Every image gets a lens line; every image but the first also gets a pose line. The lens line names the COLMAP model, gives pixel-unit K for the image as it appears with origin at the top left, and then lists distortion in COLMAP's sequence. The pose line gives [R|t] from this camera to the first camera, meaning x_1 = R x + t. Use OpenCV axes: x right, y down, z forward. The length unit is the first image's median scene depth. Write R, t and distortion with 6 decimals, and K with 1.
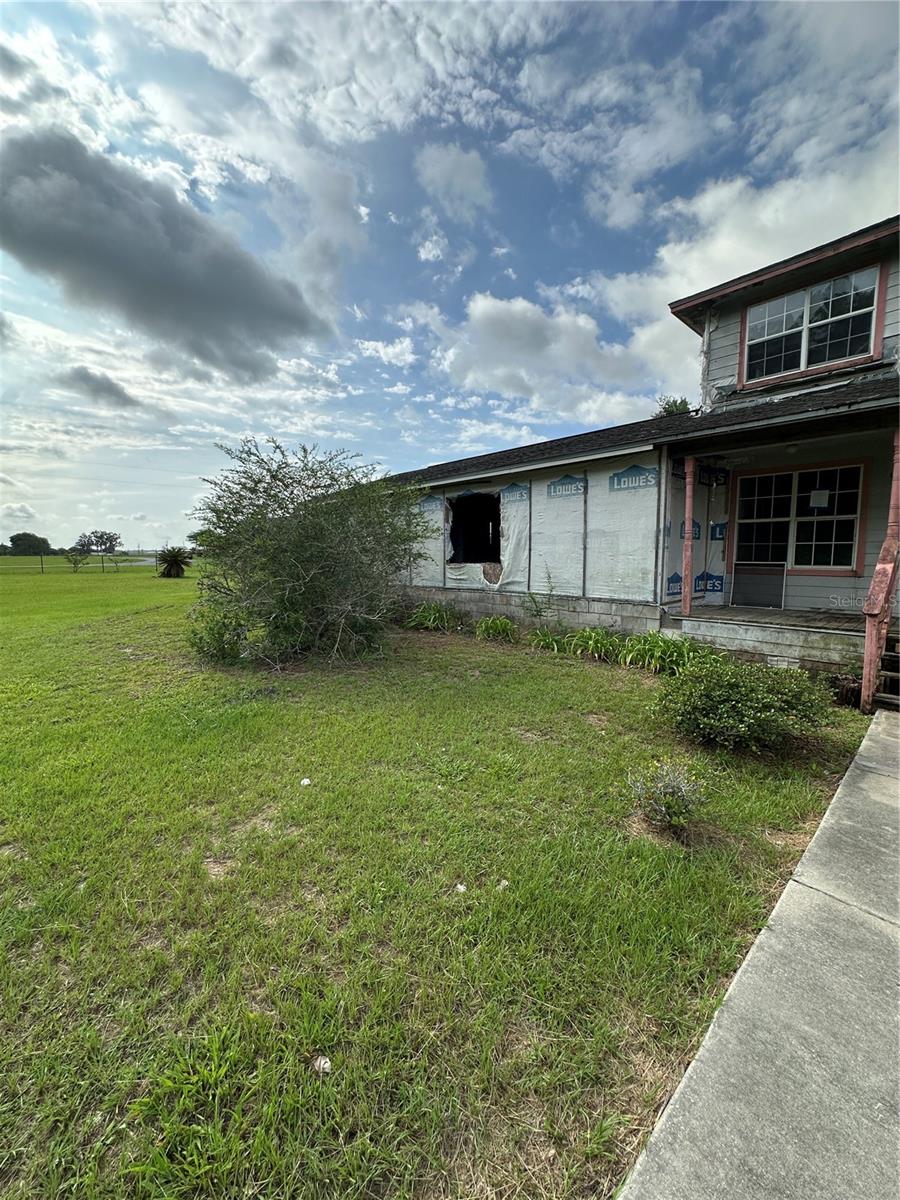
lens RADIAL K [[477.0, 0, 451.8], [0, 477.0, 602.0], [0, 0, 1]] dist [-0.011873, 0.001848]
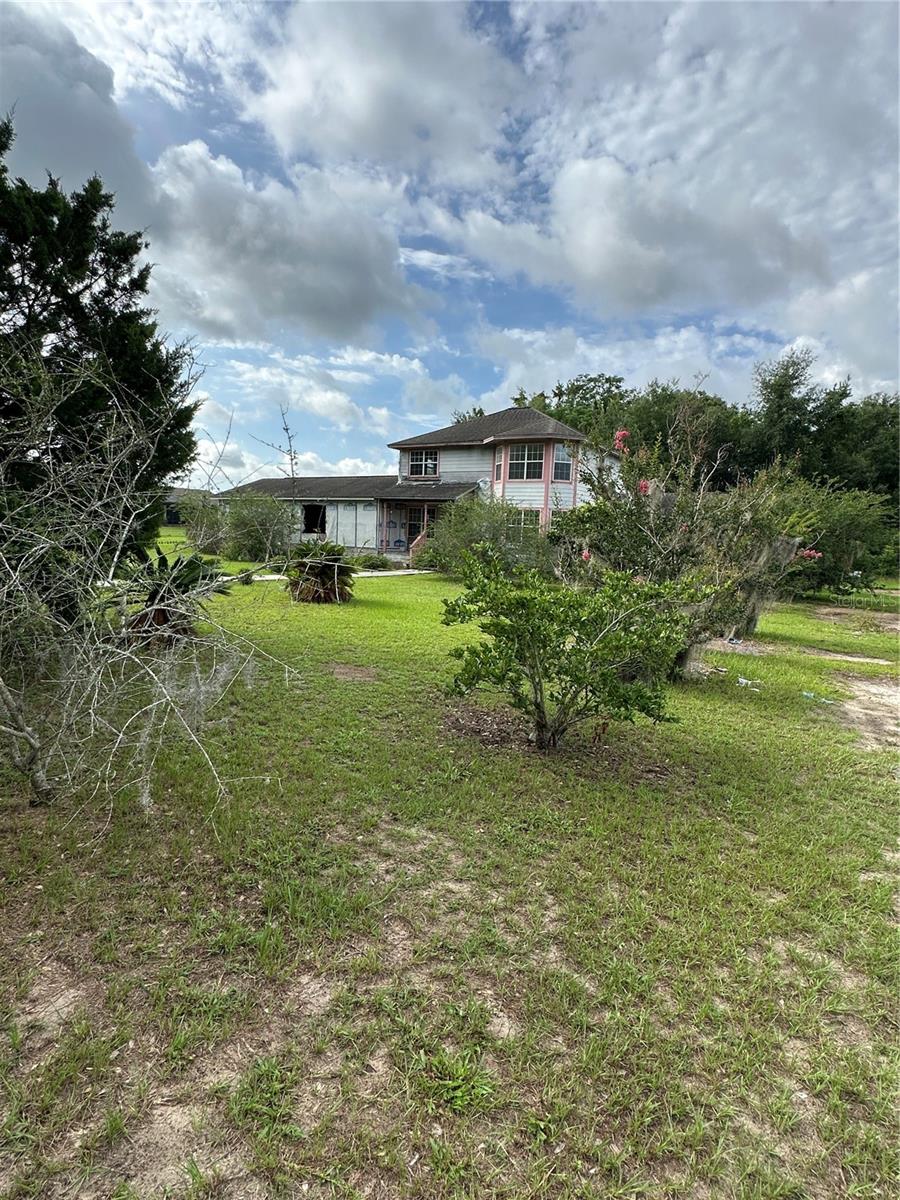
lens RADIAL K [[625.8, 0, 444.0], [0, 625.8, 608.4], [0, 0, 1]] dist [-0.005882, -0.000289]
pose [[0.956915, 0.011154, 0.290153, -0.328472], [-0.017412, 0.999668, 0.018995, 0.310955], [-0.289845, -0.023229, 0.956792, -3.045640]]
